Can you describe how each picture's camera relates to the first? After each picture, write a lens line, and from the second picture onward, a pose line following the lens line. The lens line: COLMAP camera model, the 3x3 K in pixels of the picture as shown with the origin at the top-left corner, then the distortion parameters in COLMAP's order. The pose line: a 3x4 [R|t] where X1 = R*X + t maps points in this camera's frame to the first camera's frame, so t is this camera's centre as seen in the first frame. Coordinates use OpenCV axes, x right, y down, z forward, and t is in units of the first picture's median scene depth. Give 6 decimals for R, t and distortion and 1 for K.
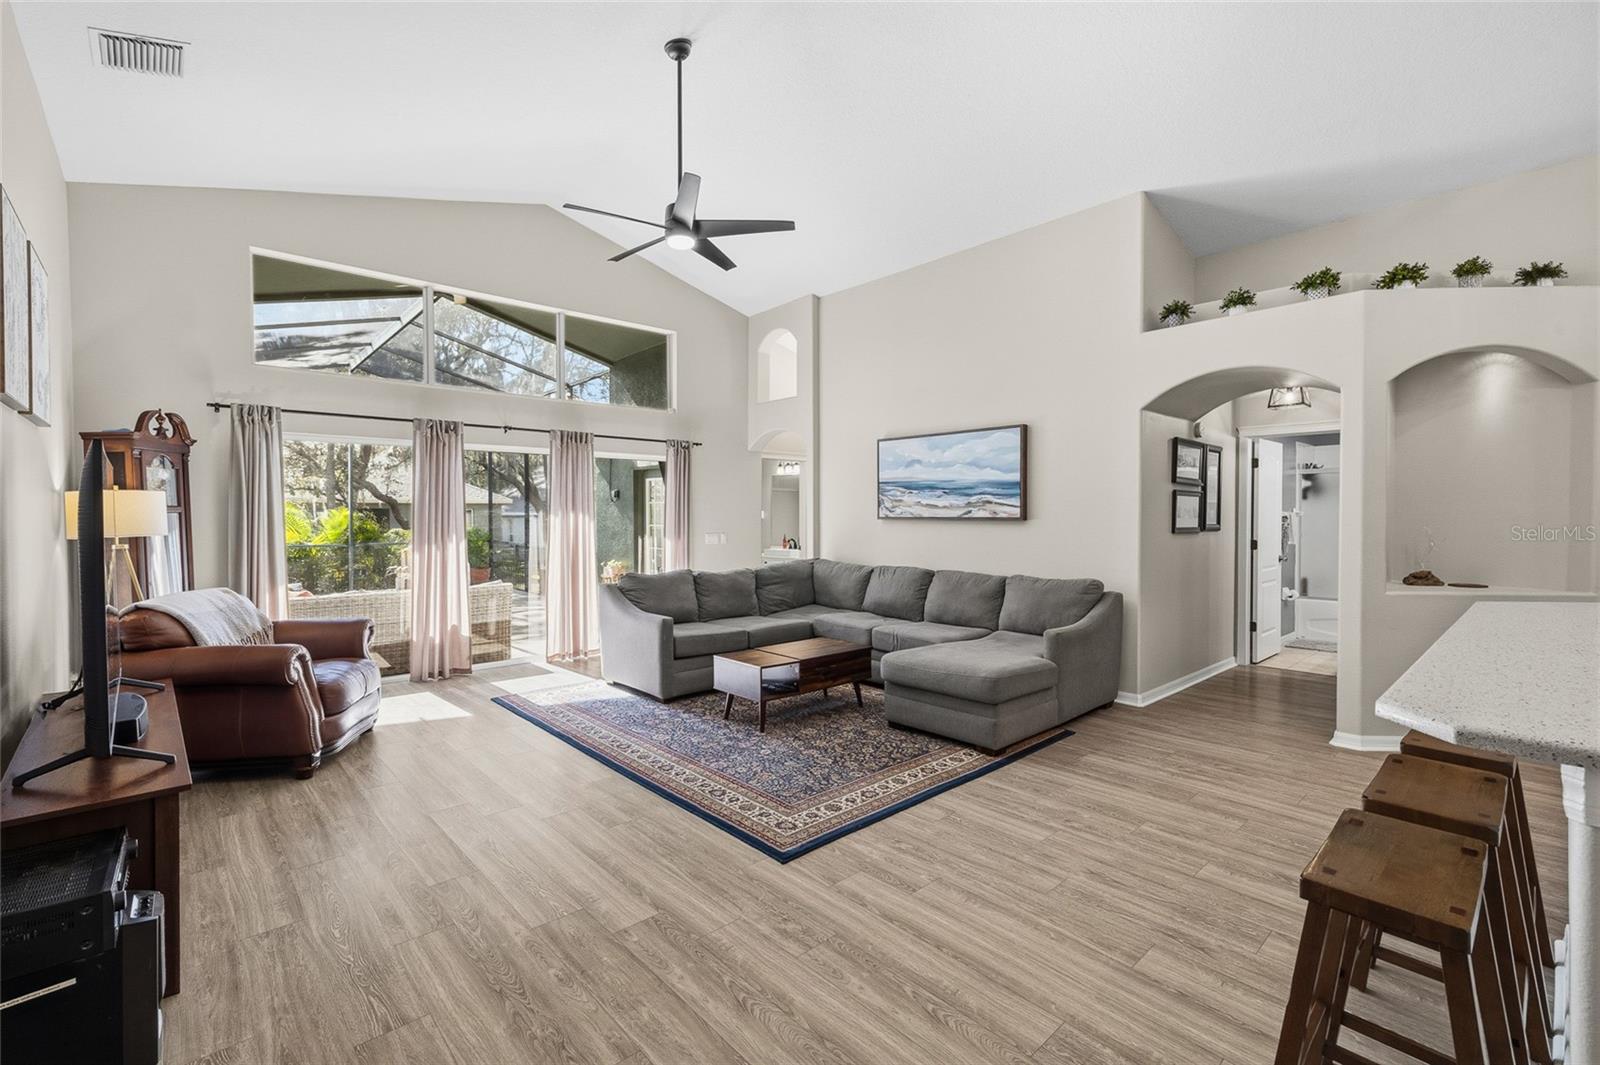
lens RADIAL K [[696.6, 0, 793.8], [0, 696.6, 524.1], [0, 0, 1]] dist [0.003887, 0.000372]
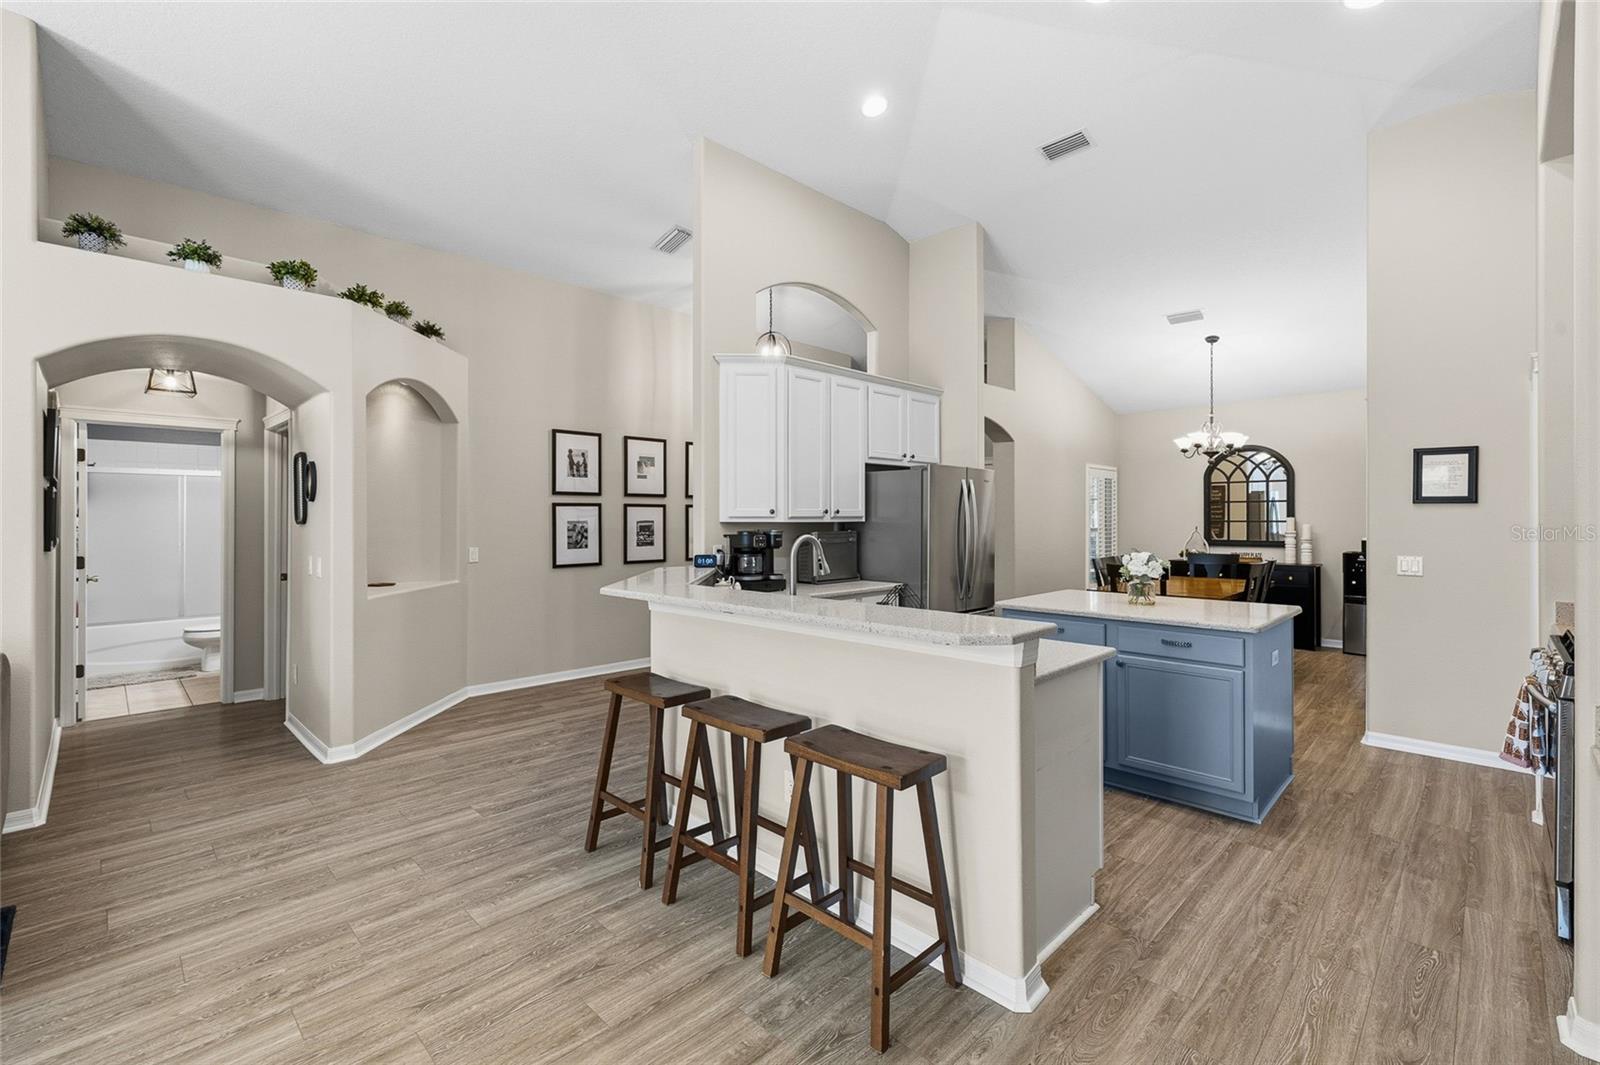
lens RADIAL K [[695.8, 0, 799.4], [0, 695.8, 516.7], [0, 0, 1]] dist [0.005331, 0.000640]
pose [[-0.055961, 0.004559, 0.998423, -0.207038], [0.015236, 0.999877, -0.003712, -0.007966], [-0.998317, 0.015004, -0.056024, 0.382101]]
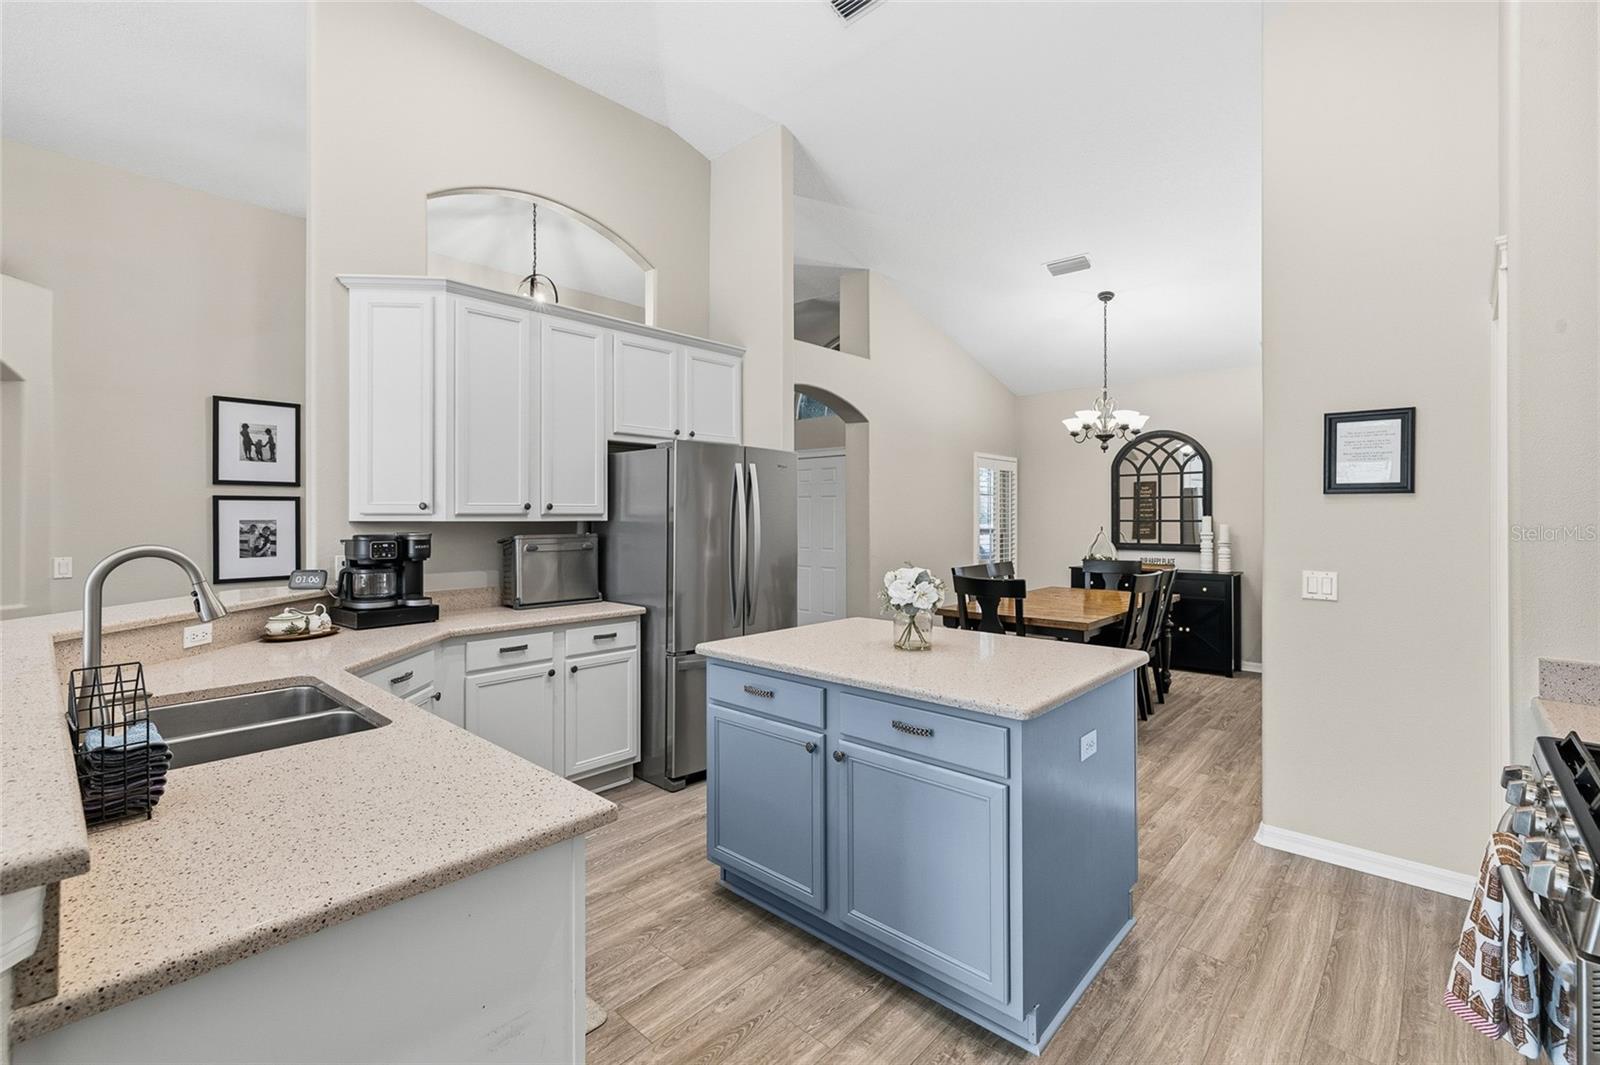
lens RADIAL K [[696.1, 0, 796.1], [0, 696.1, 515.4], [0, 0, 1]] dist [0.004364, 0.000067]
pose [[-0.089855, 0.006424, 0.995934, 0.095415], [0.014931, 0.999876, -0.005102, -0.001016], [-0.995843, 0.014412, -0.089940, 0.040864]]
